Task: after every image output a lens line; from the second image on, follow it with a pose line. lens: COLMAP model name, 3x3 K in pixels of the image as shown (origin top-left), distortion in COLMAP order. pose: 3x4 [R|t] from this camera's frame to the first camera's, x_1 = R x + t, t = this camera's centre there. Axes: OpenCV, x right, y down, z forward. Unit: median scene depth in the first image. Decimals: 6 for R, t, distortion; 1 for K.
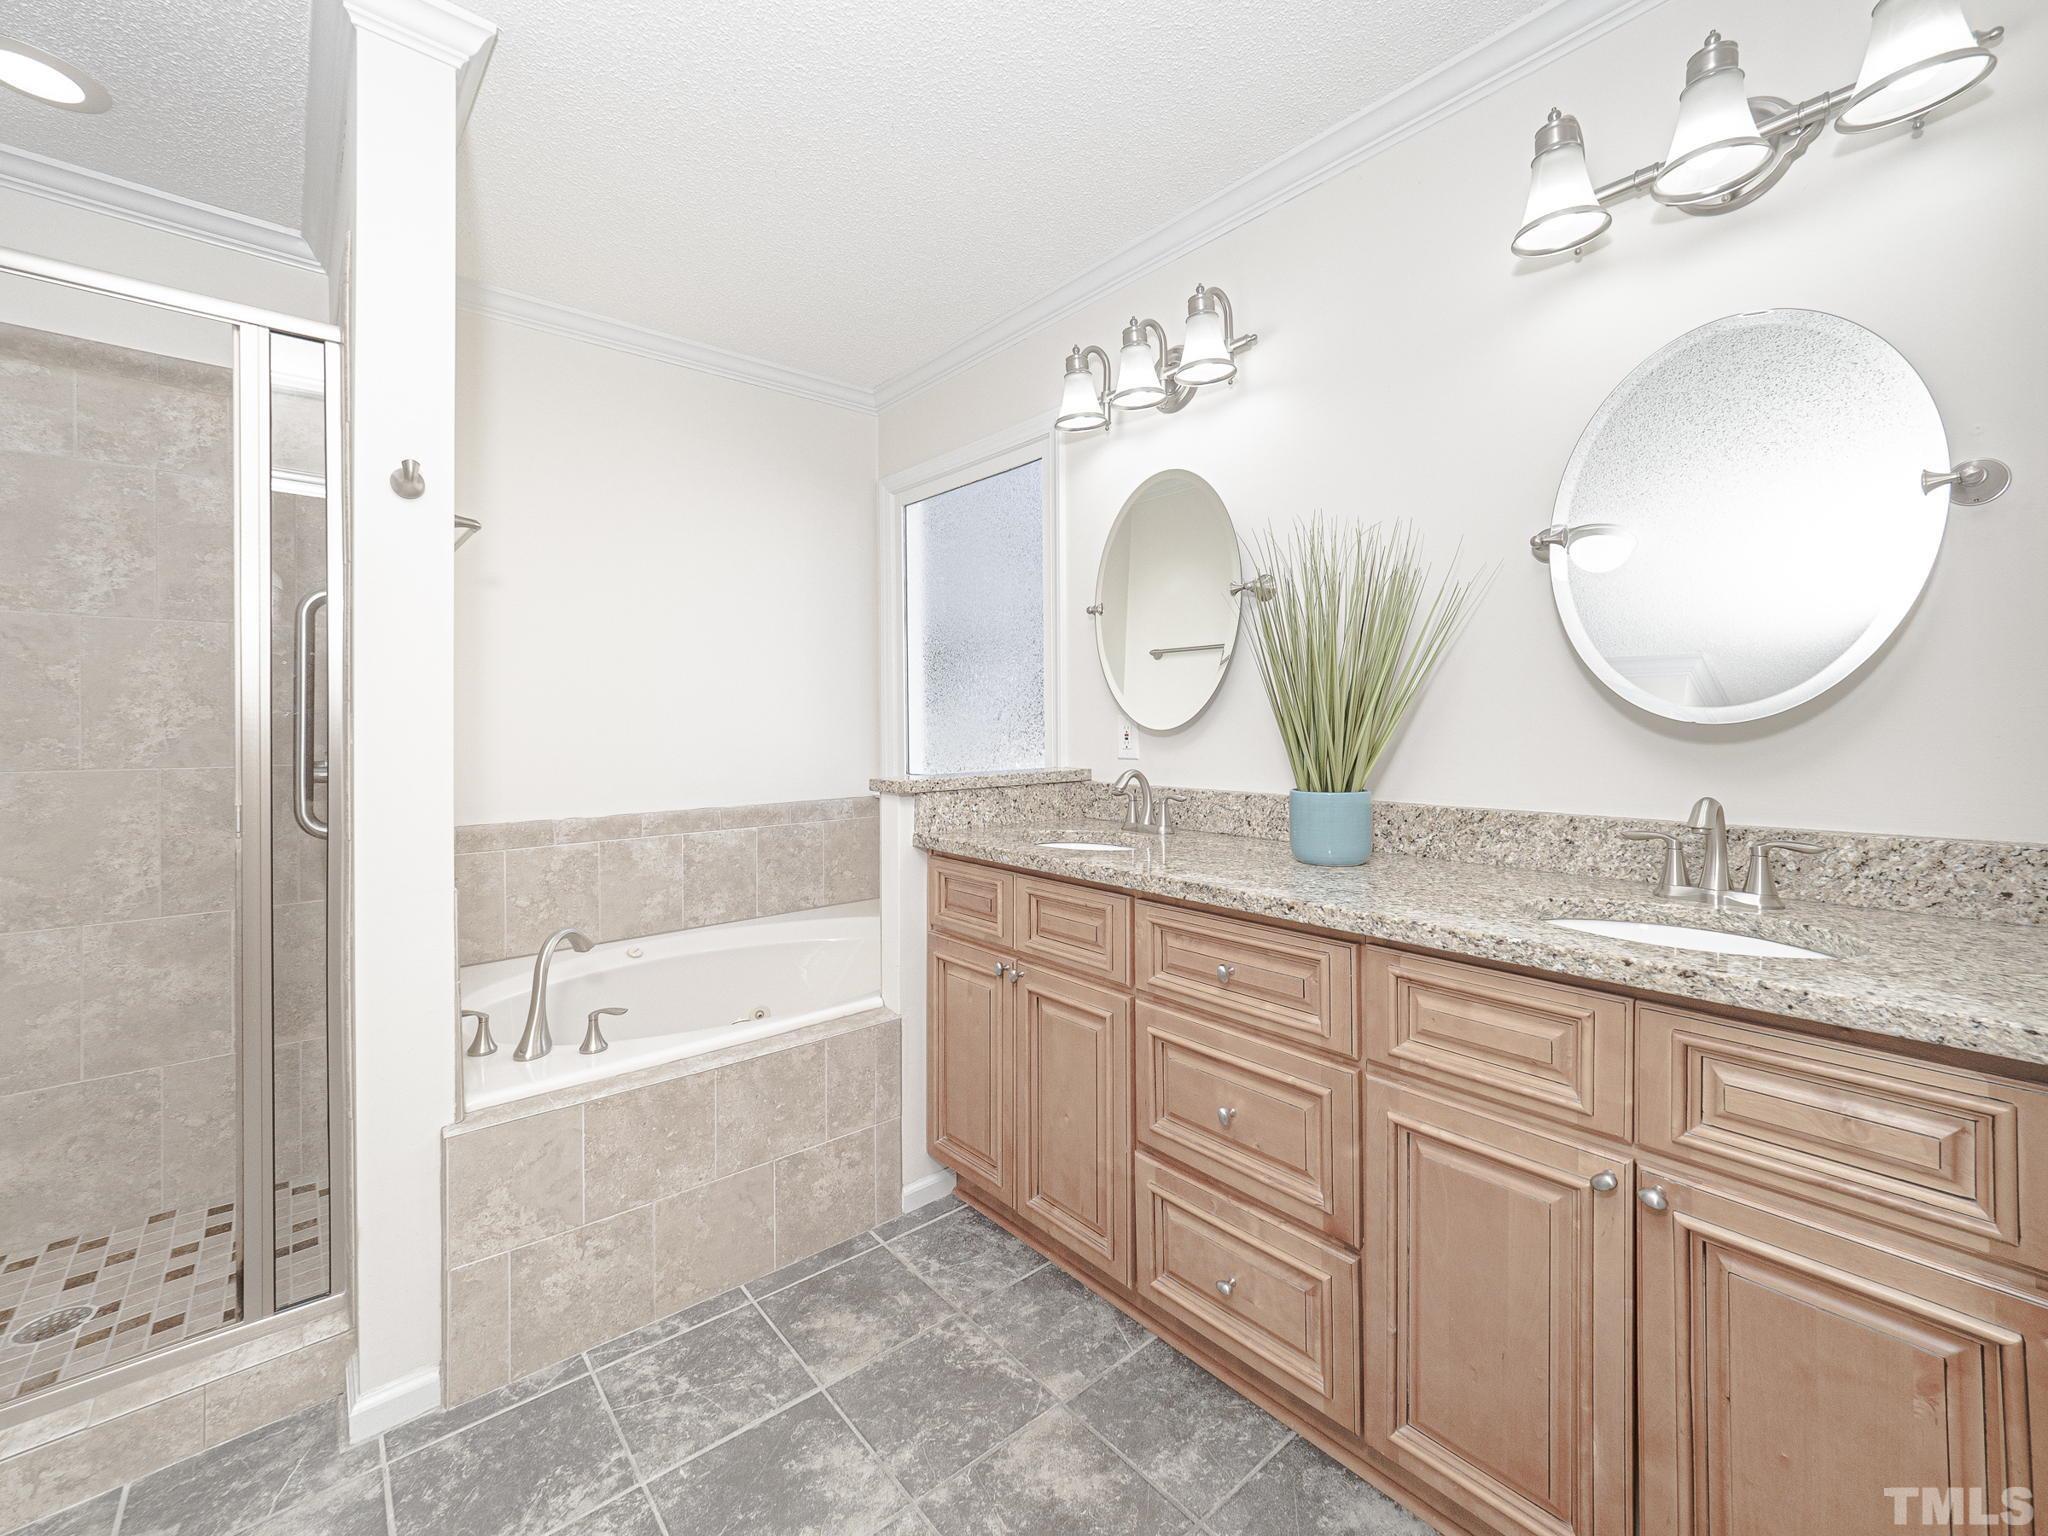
lens RADIAL K [[886.9, 0, 1030.8], [0, 886.9, 733.5], [0, 0, 1]] dist [0.002030, 0.001495]
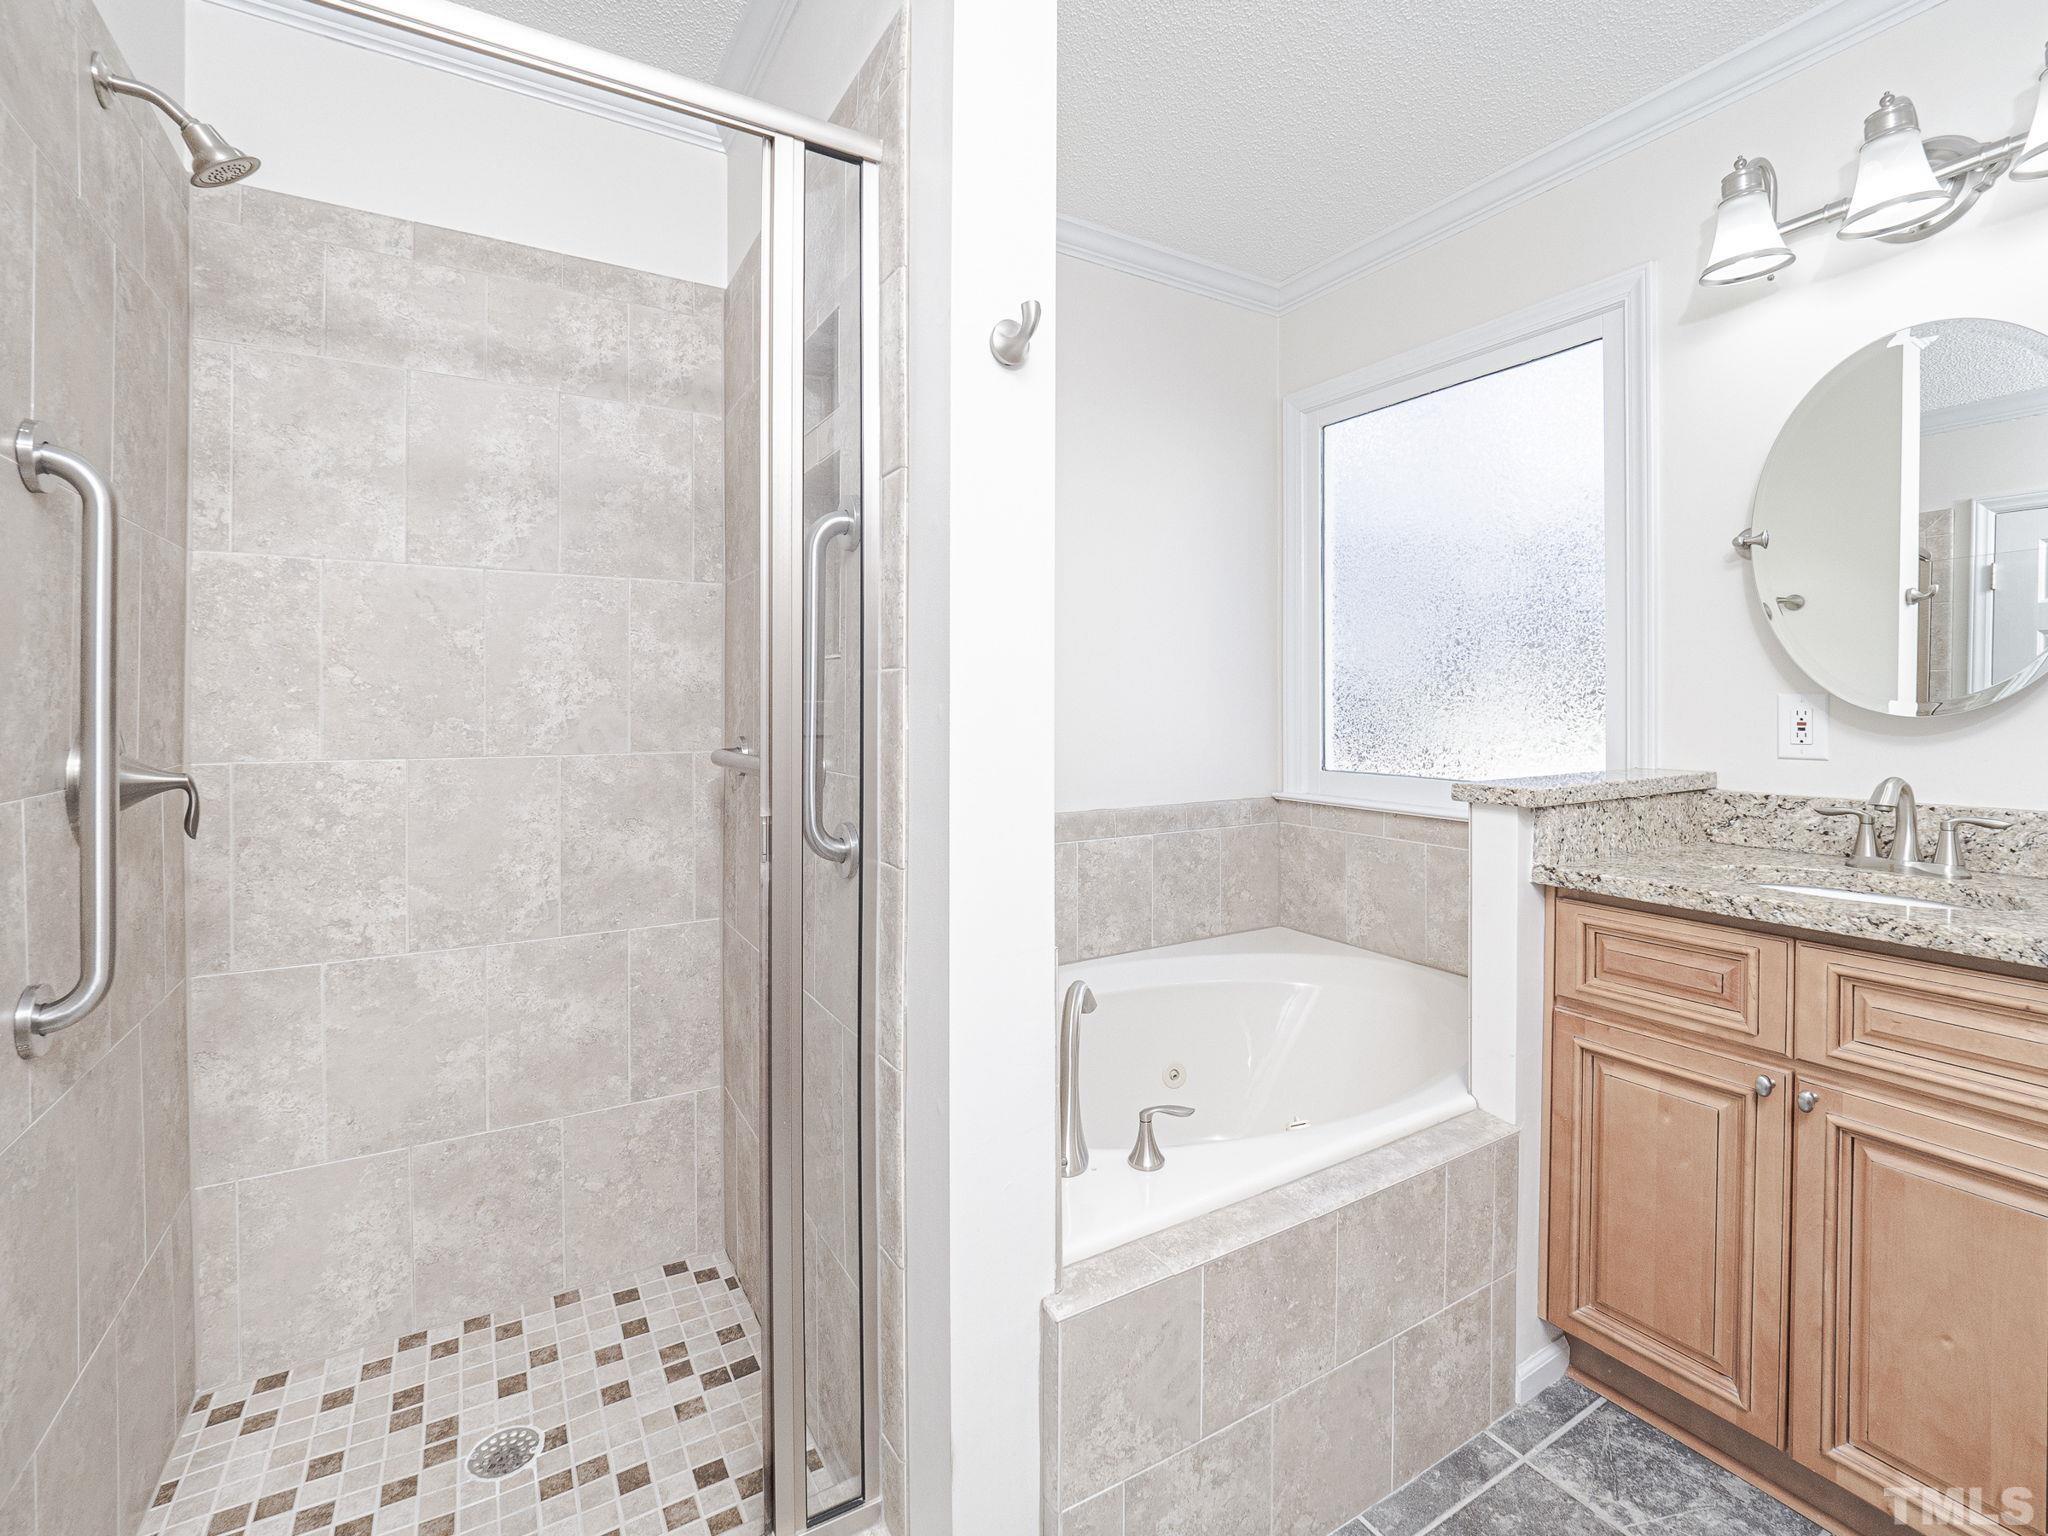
lens RADIAL K [[924.4, 0, 1006.7], [0, 924.4, 717.0], [0, 0, 1]] dist [-0.021008, 0.000476]
pose [[0.986678, 0.007874, -0.162495, -0.433473], [-0.007579, 0.999968, 0.002435, -0.001366], [0.162509, -0.001171, 0.986706, 0.229880]]
